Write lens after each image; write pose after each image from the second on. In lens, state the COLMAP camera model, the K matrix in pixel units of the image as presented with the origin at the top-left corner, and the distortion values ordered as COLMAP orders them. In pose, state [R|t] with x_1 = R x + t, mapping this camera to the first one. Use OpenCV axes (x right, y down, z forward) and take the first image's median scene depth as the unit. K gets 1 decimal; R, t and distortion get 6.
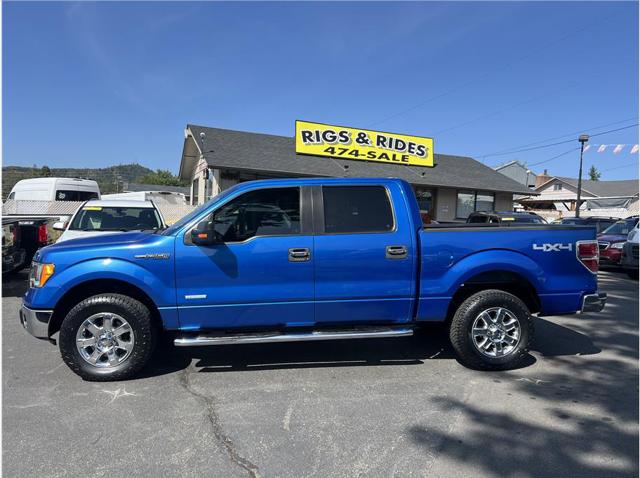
lens RADIAL K [[412.7, 0, 330.1], [0, 412.7, 305.8], [0, 0, 1]] dist [0.047804, -0.052613]
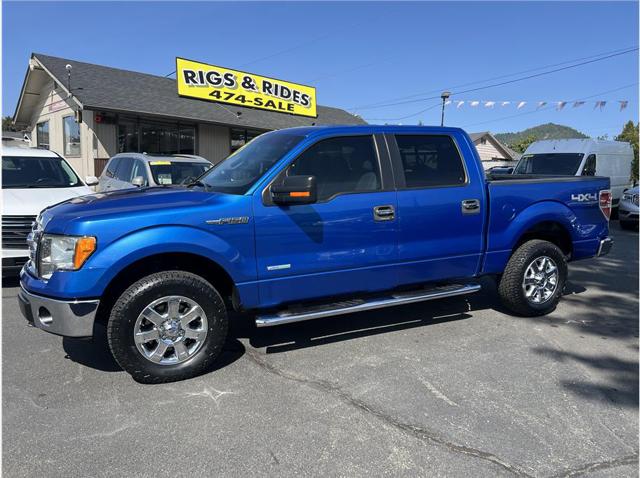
lens RADIAL K [[402.1, 0, 302.6], [0, 402.1, 296.3], [0, 0, 1]] dist [0.028849, -0.022181]
pose [[0.953579, -0.091785, 0.286815, -0.115422], [0.063685, 0.992343, 0.105830, -0.010566], [-0.294333, -0.082651, 0.952122, 0.045257]]
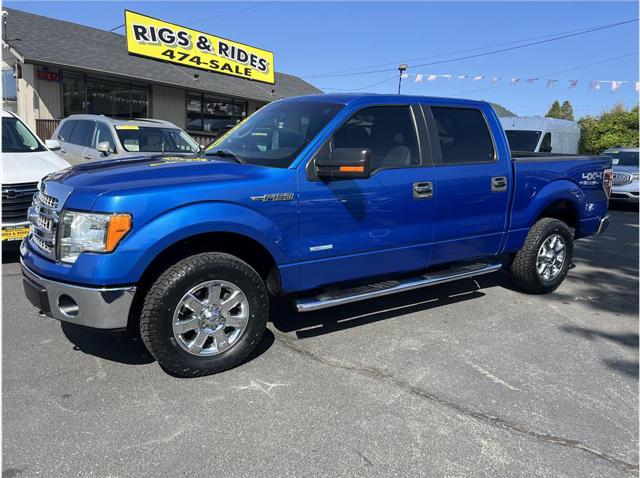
lens RADIAL K [[404.5, 0, 290.9], [0, 404.5, 284.7], [0, 0, 1]] dist [0.037910, -0.026090]
pose [[0.914619, -0.113451, 0.388073, -0.151999], [0.057868, 0.986675, 0.152065, -0.016301], [-0.400154, -0.116624, 0.908997, 0.071464]]
